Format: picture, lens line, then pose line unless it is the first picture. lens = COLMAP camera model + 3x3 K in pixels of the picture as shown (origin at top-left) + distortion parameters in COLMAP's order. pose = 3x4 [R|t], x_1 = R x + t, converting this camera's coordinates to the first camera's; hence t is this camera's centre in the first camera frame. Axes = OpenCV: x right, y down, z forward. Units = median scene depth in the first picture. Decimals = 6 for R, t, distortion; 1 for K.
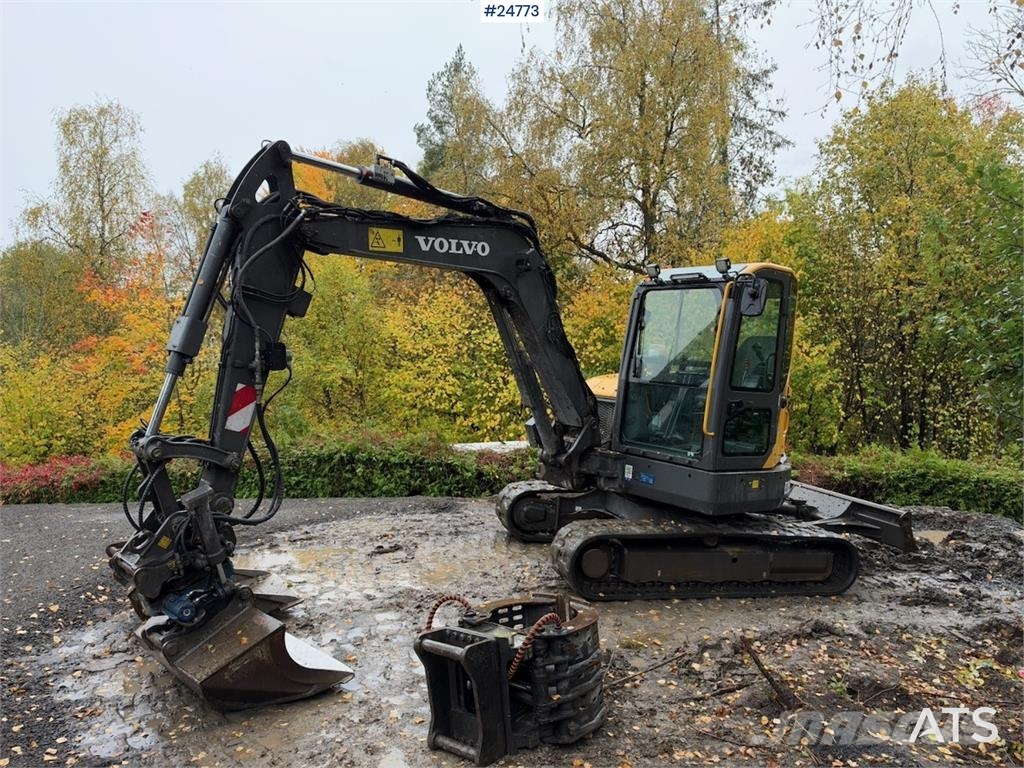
lens RADIAL K [[739.4, 0, 506.5], [0, 739.4, 378.3], [0, 0, 1]] dist [0.037302, -0.057194]
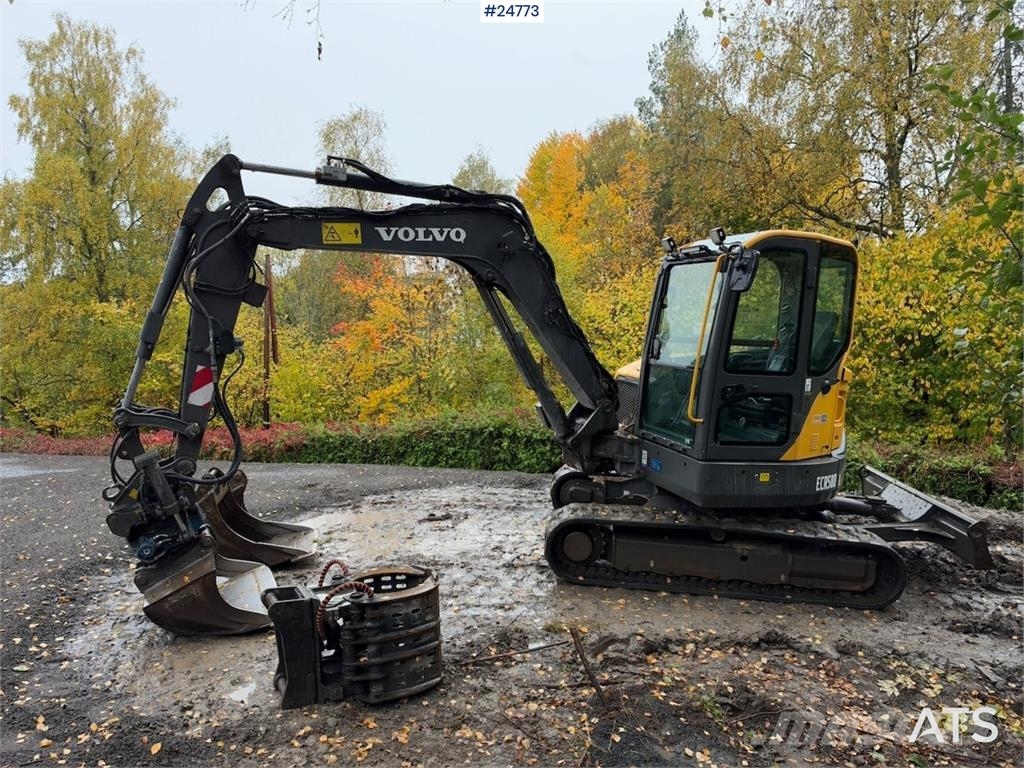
lens RADIAL K [[739.4, 0, 509.6], [0, 739.4, 380.8], [0, 0, 1]] dist [0.037302, -0.057194]
pose [[0.934154, 0.012160, -0.356663, 0.340865], [0.000385, 0.999384, 0.035080, -0.006250], [0.356870, -0.032908, 0.933574, 0.044562]]
